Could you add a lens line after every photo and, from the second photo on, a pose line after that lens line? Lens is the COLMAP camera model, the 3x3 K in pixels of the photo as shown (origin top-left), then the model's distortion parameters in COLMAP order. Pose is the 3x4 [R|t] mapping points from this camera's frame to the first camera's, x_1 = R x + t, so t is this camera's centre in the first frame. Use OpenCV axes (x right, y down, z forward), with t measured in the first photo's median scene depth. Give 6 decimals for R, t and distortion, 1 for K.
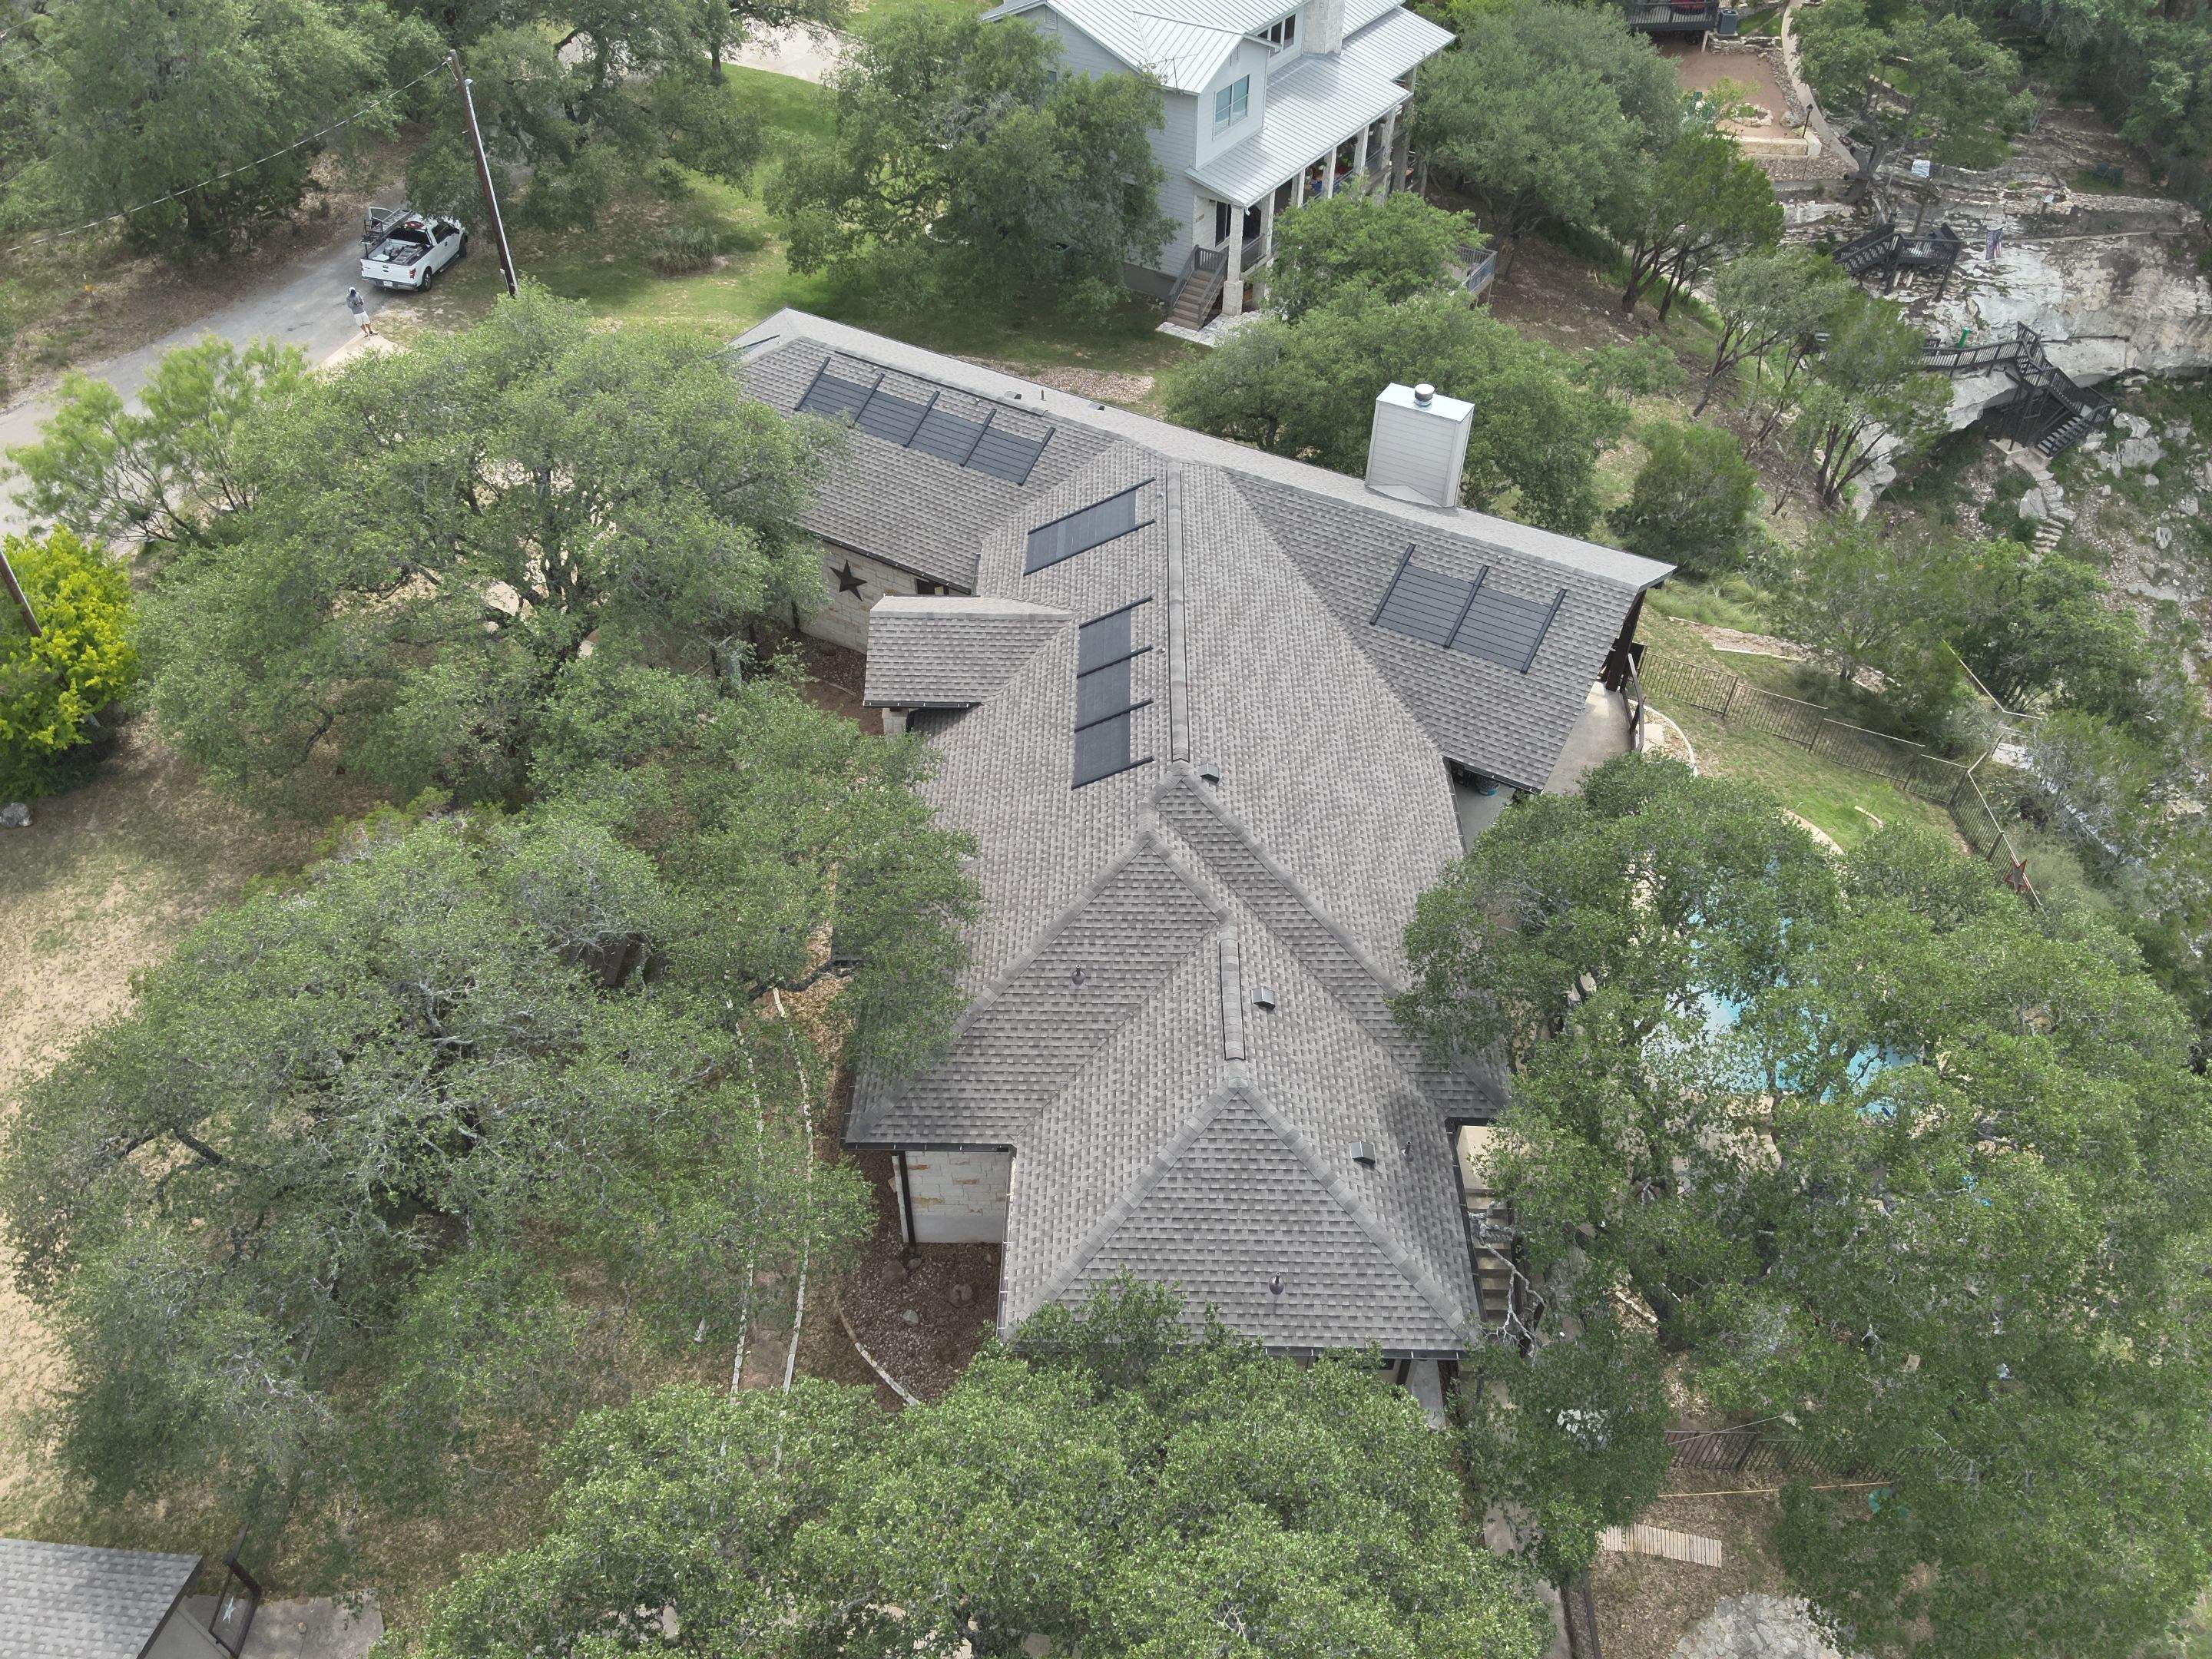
lens RADIAL K [[1585.8, 0, 1093.6], [0, 1585.8, 846.6], [0, 0, 1]] dist [0.088002, -0.170110]
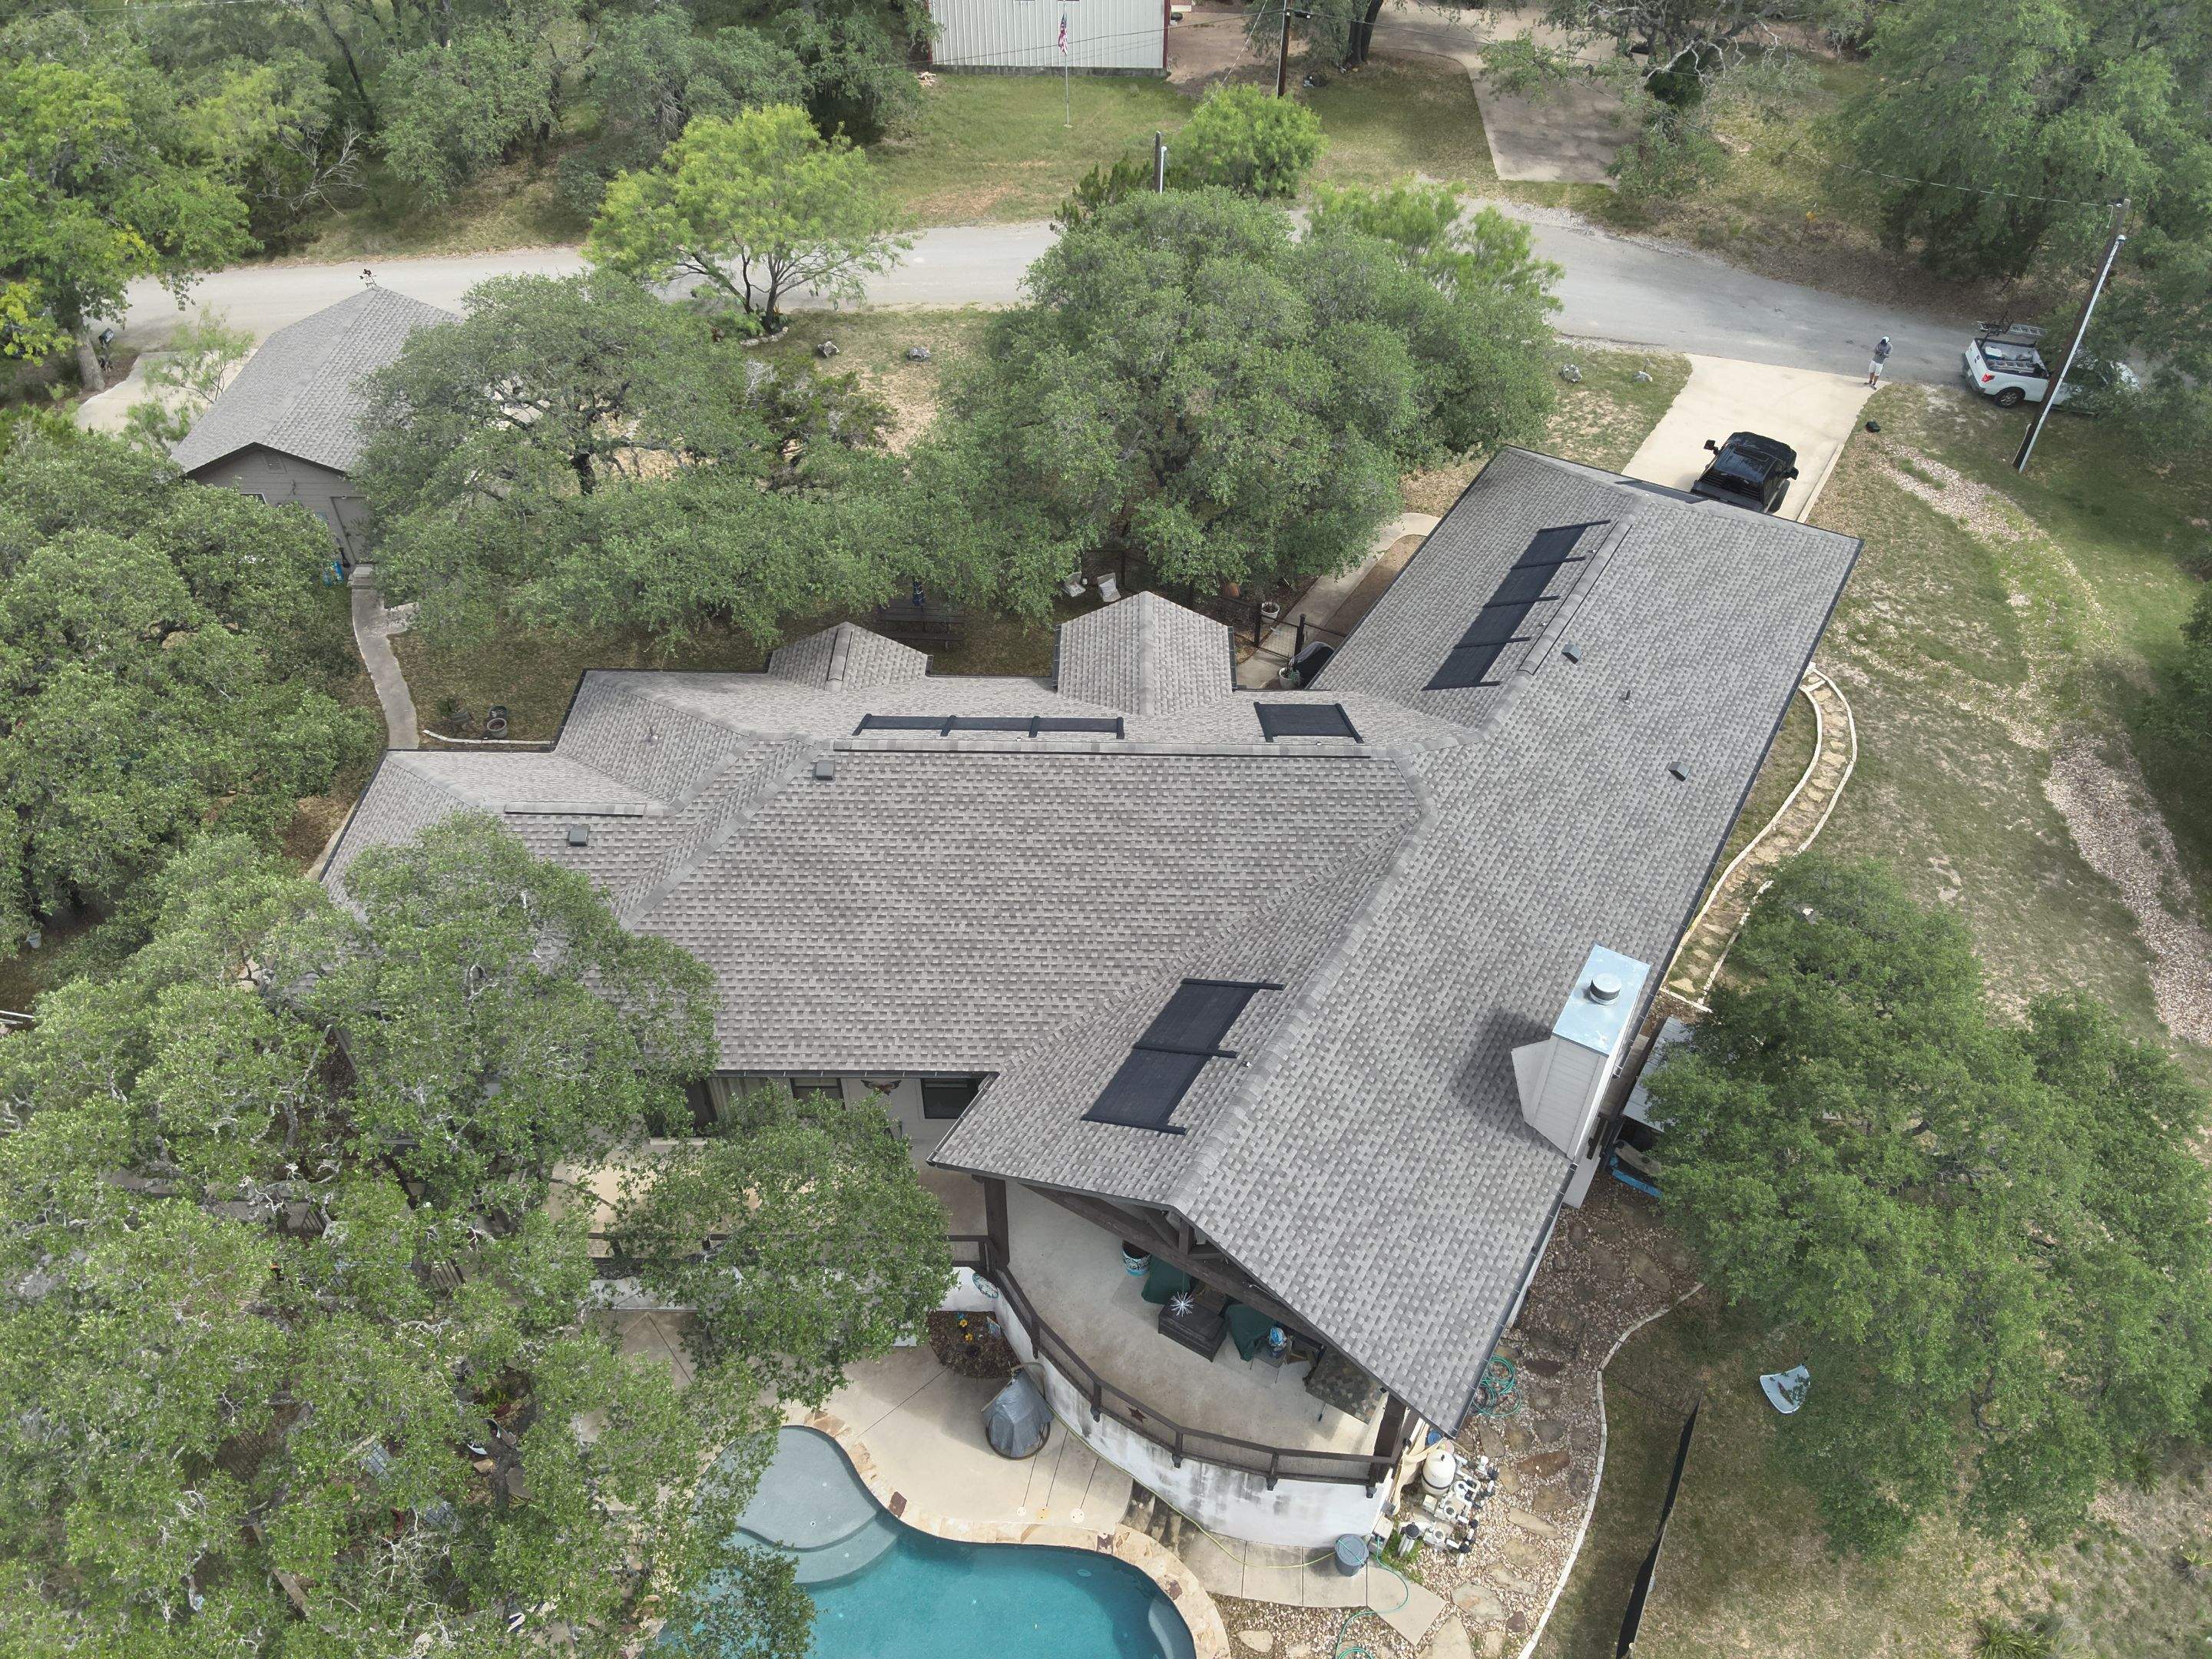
lens RADIAL K [[1585.8, 0, 1093.6], [0, 1585.8, 846.6], [0, 0, 1]] dist [0.088002, -0.170110]
pose [[0.010069, 0.699153, -0.714901, 0.364966], [-0.695631, 0.518483, 0.497265, -0.282603], [0.718328, 0.492301, 0.491573, 0.281155]]
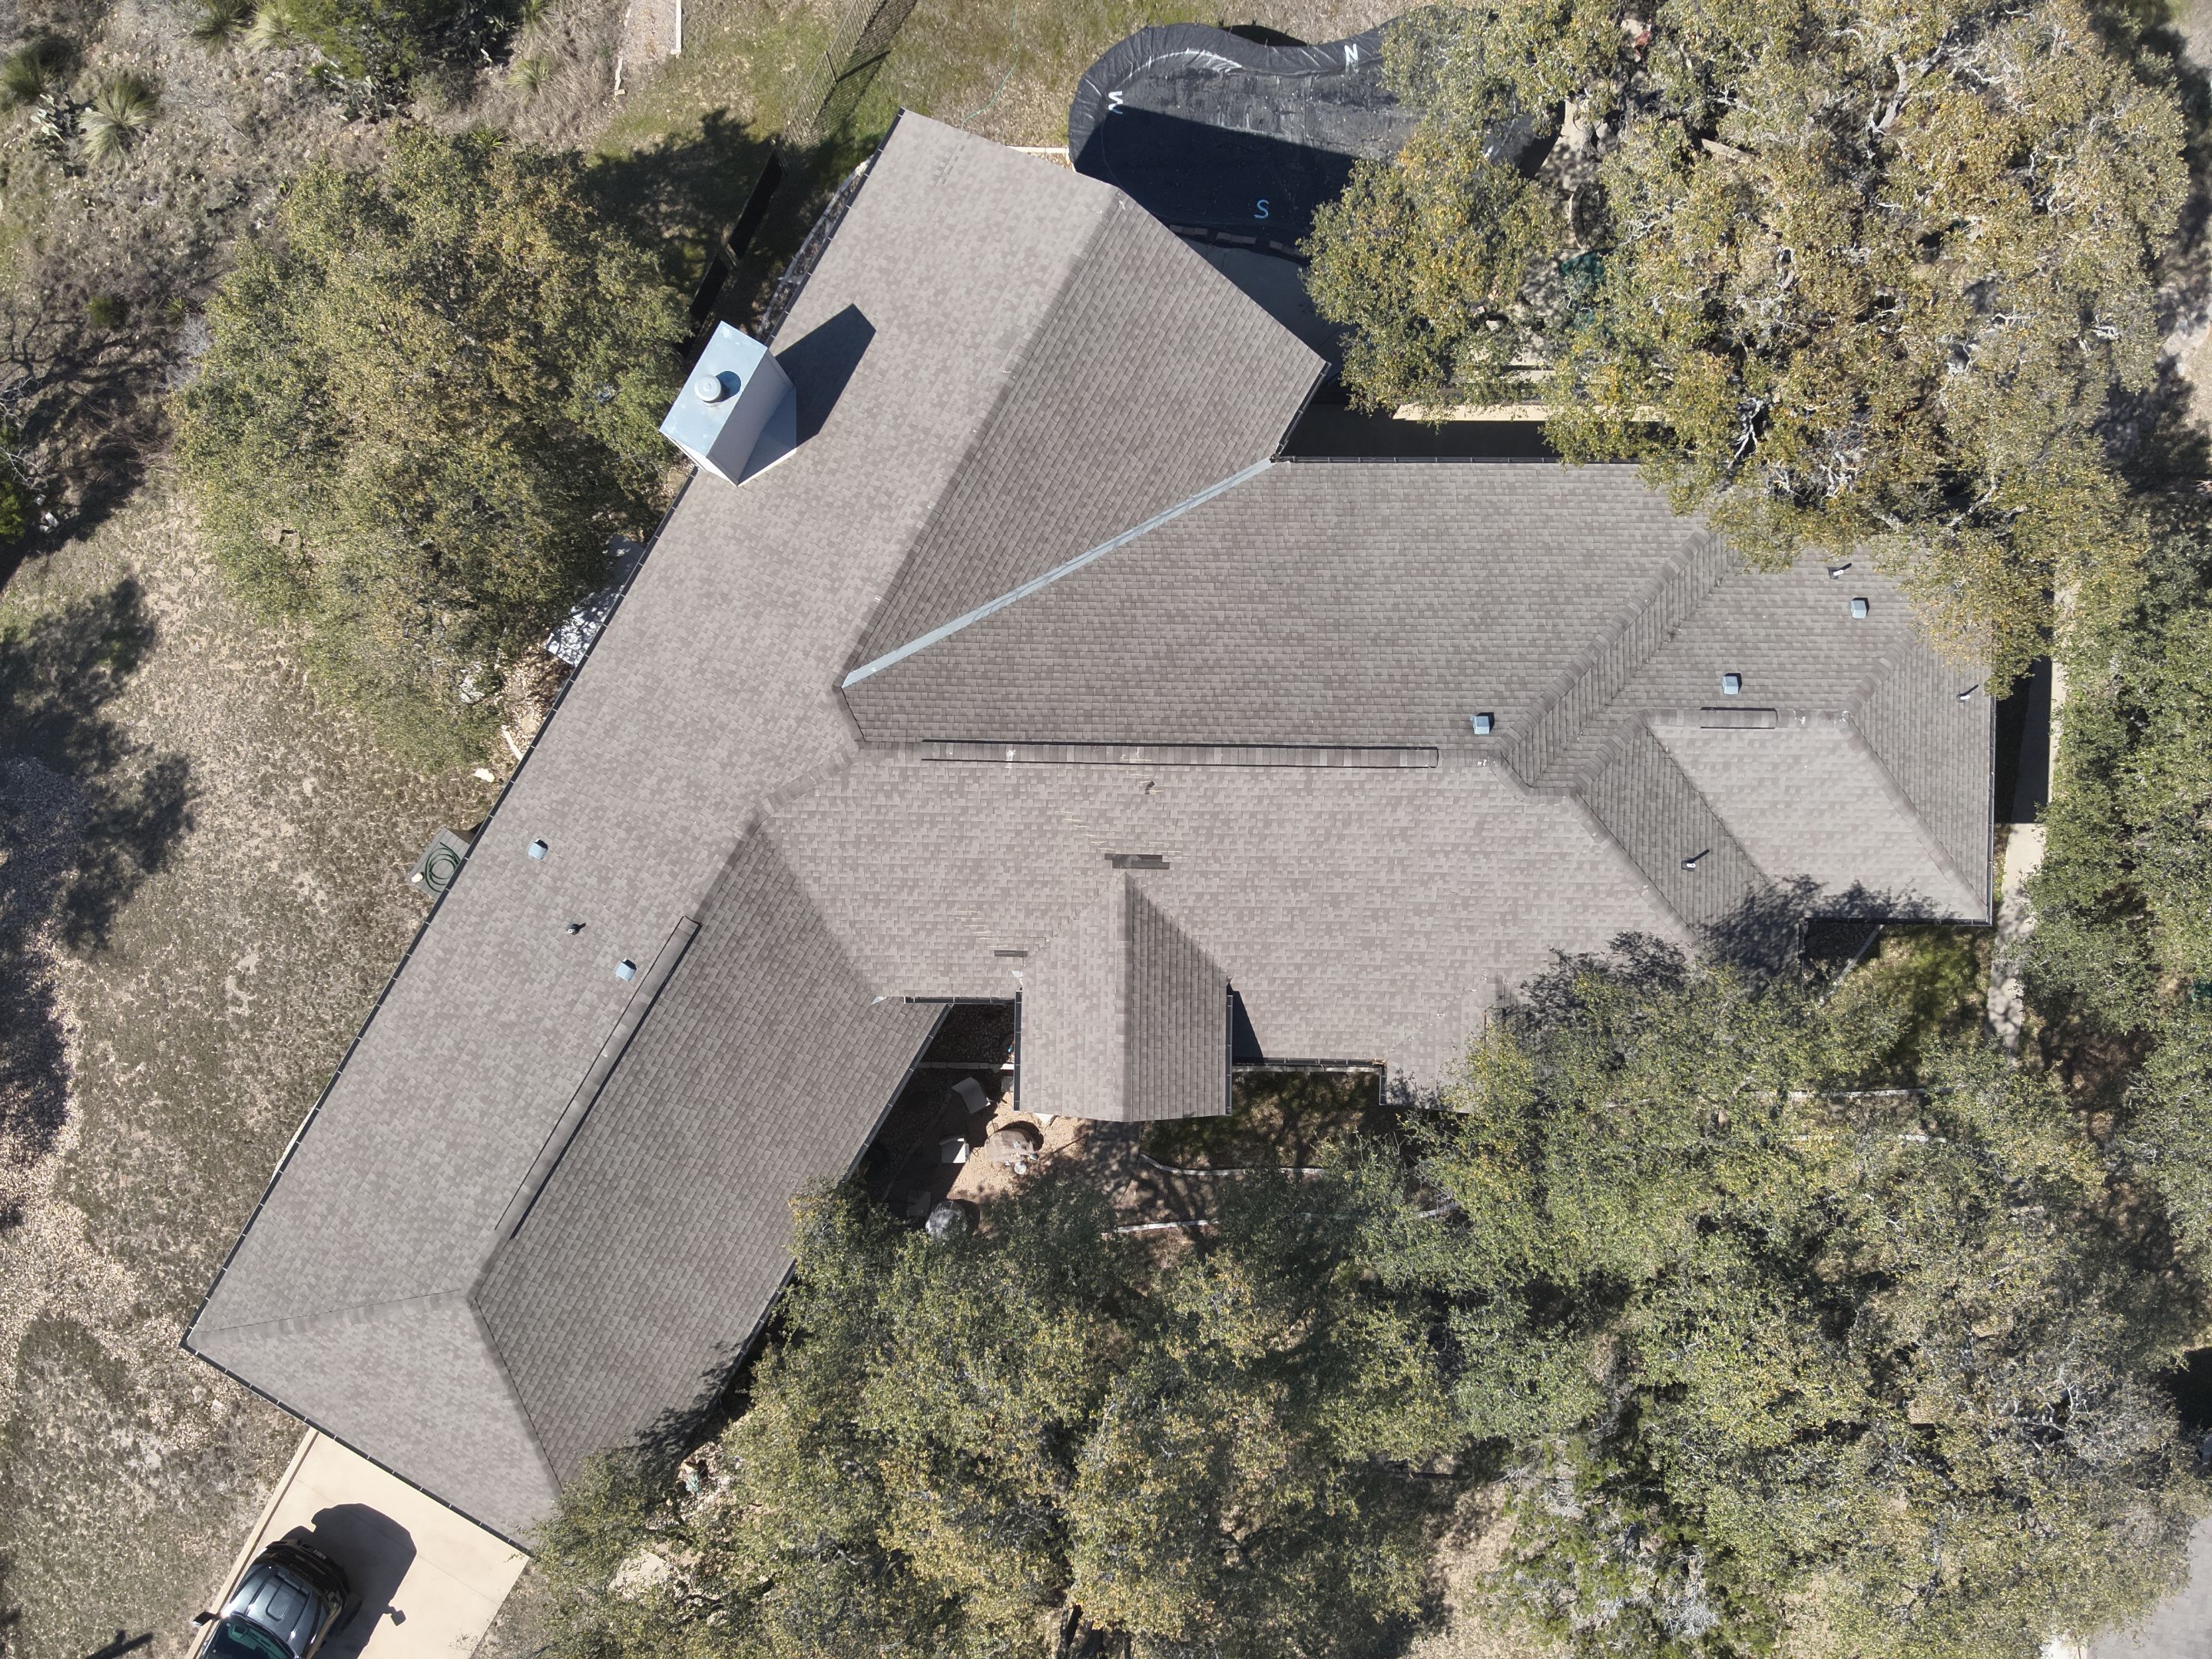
lens RADIAL K [[1584.7, 0, 1098.1], [0, 1584.7, 857.3], [0, 0, 1]] dist [0.106647, -0.198607]
pose [[-0.012551, -0.999860, -0.011065, 0.004083], [0.699606, -0.016687, 0.714334, -0.384320], [-0.714419, 0.001224, 0.699717, 0.217638]]
